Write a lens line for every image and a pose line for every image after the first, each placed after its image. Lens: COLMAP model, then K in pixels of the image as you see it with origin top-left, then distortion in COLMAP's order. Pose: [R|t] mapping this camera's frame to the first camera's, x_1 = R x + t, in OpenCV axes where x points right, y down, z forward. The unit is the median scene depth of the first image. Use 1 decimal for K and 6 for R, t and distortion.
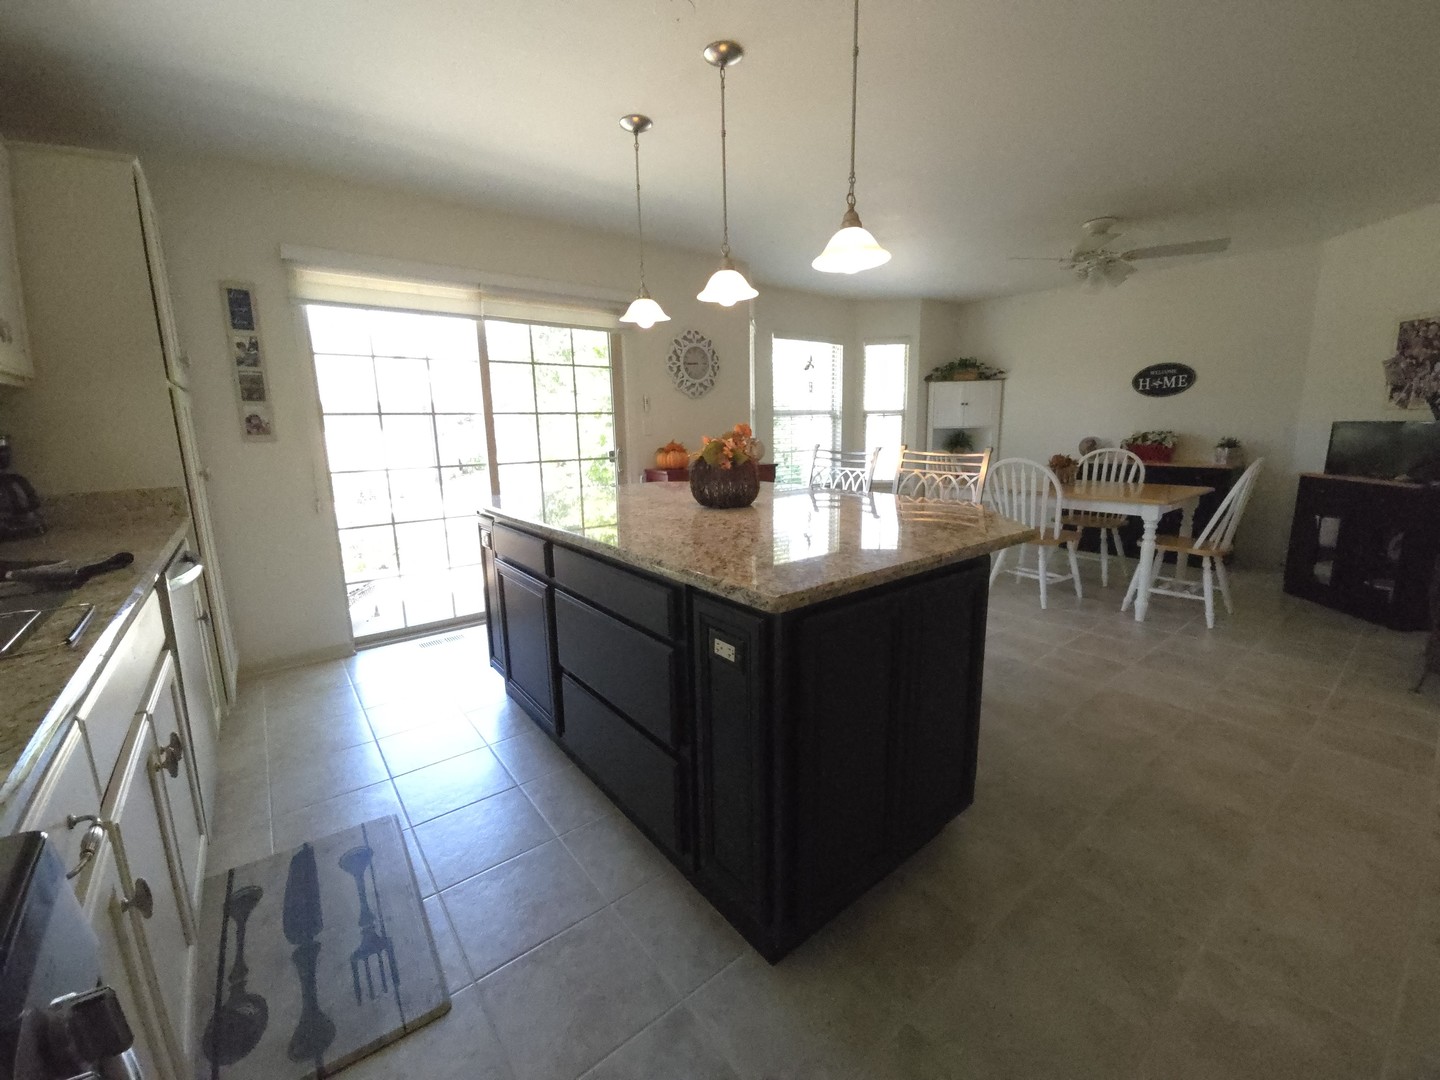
lens RADIAL K [[593.5, 0, 729.4], [0, 593.5, 532.9], [0, 0, 1]] dist [0.007516, -0.005862]
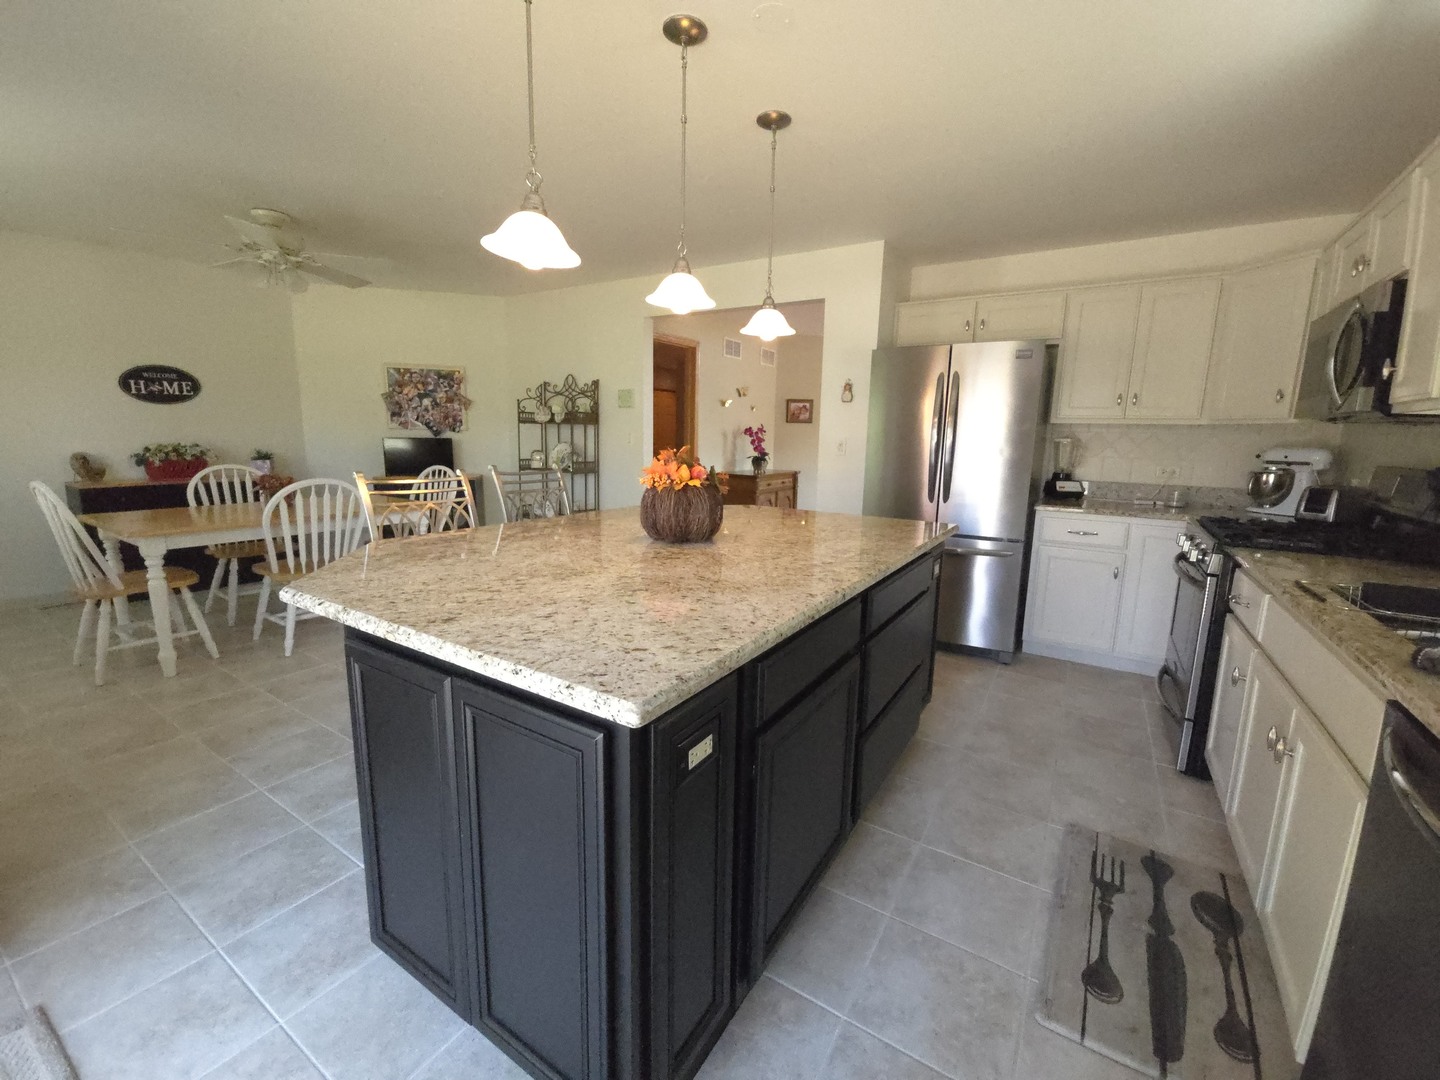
lens RADIAL K [[587.7, 0, 719.7], [0, 587.7, 529.0], [0, 0, 1]] dist [0.020504, -0.000093]
pose [[-0.319624, -0.152537, 0.935186, -0.447509], [0.152977, 0.965703, 0.209799, -0.132242], [-0.935114, 0.210118, -0.285327, 0.626111]]
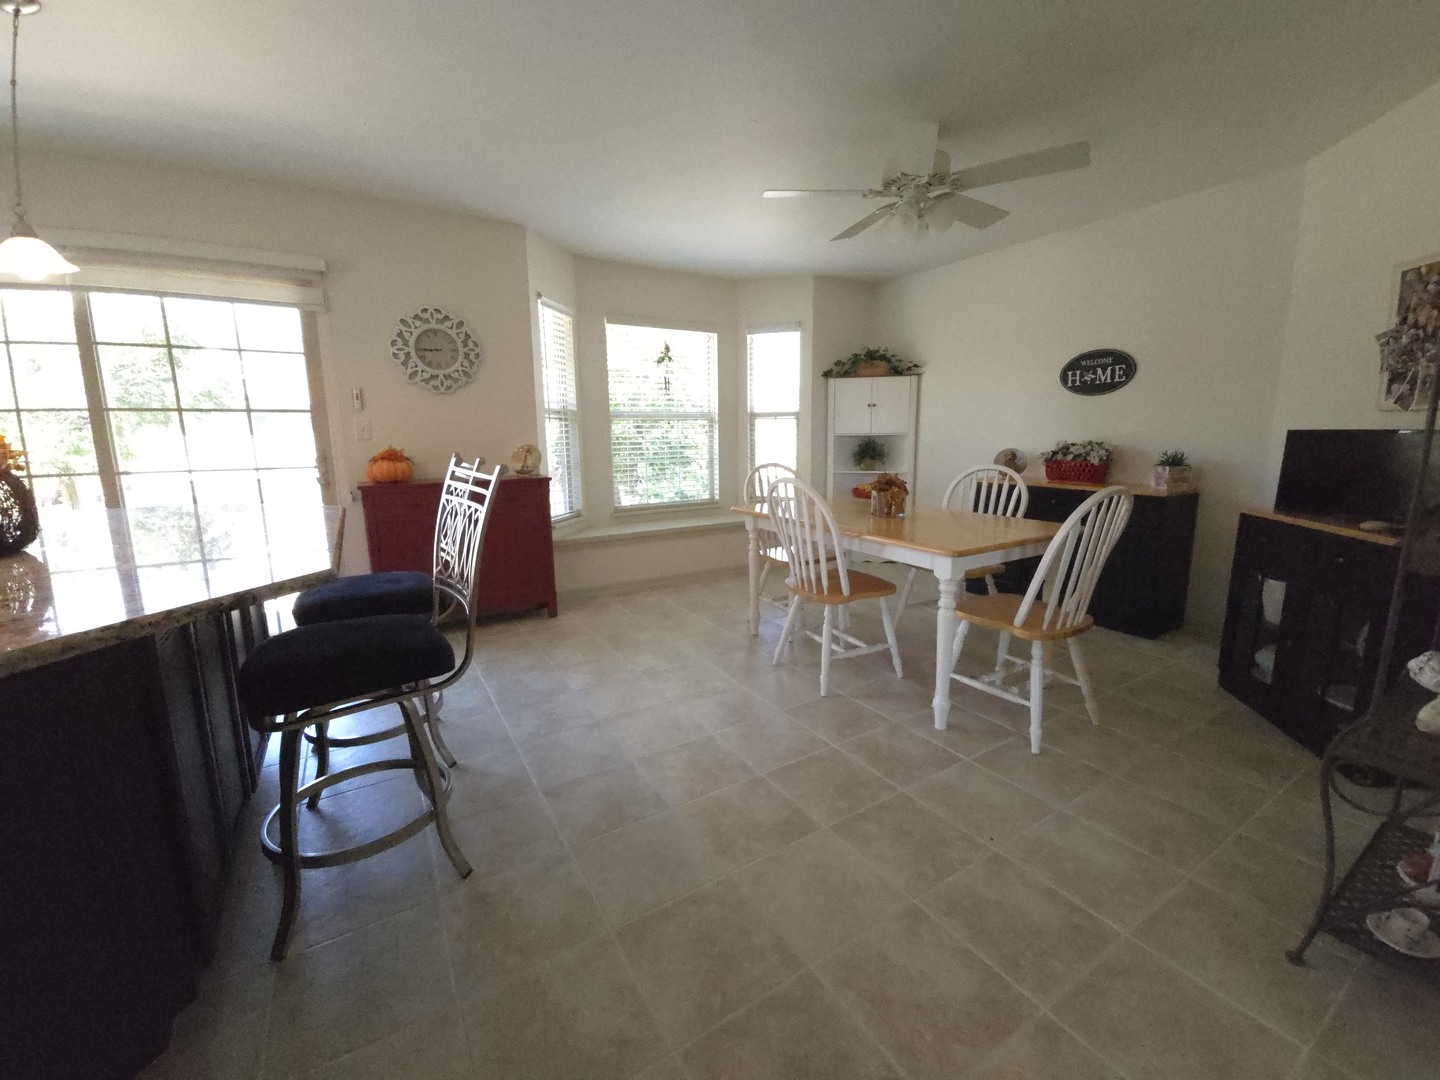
lens RADIAL K [[593.5, 0, 729.4], [0, 593.5, 532.9], [0, 0, 1]] dist [0.007516, -0.005862]
pose [[0.993178, 0.028731, -0.113014, 0.432125], [-0.029812, 0.999524, -0.007885, -0.046589], [0.112734, 0.011200, 0.993562, 0.259948]]
